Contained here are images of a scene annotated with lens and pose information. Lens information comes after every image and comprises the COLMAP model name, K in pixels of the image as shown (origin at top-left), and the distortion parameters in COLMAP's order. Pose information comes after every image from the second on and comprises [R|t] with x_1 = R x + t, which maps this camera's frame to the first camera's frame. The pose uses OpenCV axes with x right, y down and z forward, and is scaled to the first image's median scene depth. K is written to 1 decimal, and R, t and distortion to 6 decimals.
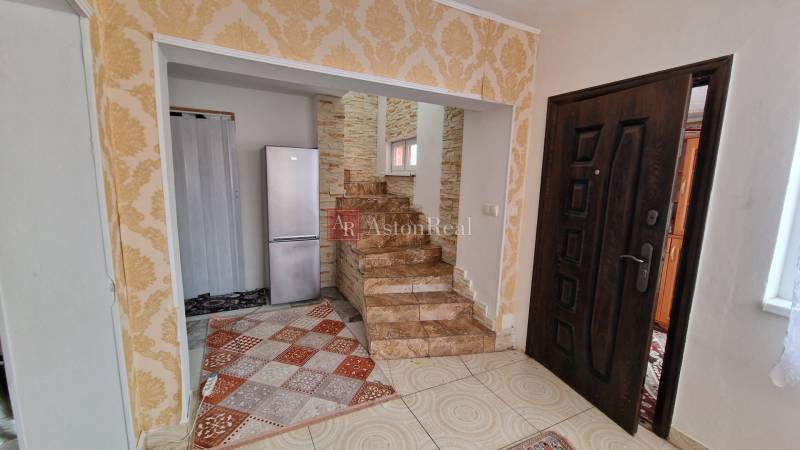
lens RADIAL K [[328.9, 0, 398.7], [0, 328.9, 226.6], [0, 0, 1]] dist [-0.000547, -0.000913]
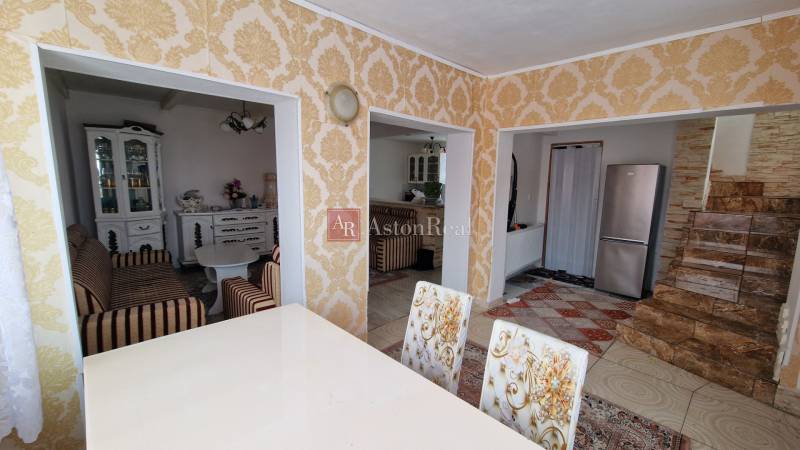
lens RADIAL K [[325.4, 0, 395.2], [0, 325.4, 224.5], [0, 0, 1]] dist [-0.002236, -0.000543]
pose [[0.270321, 0.111815, -0.956255, 0.763585], [-0.152079, 0.985723, 0.072270, 0.024596], [0.950683, 0.125890, 0.283466, -0.162555]]
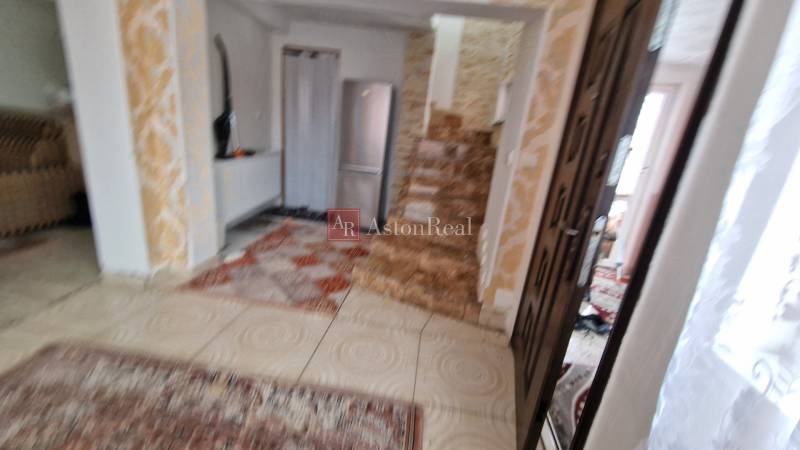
lens RADIAL K [[328.9, 0, 398.7], [0, 328.9, 226.6], [0, 0, 1]] dist [-0.000547, -0.000913]
pose [[0.827816, 0.225760, -0.513569, 0.514485], [-0.168731, 0.973261, 0.155861, 0.035198], [0.535024, -0.042370, 0.843774, 0.189785]]
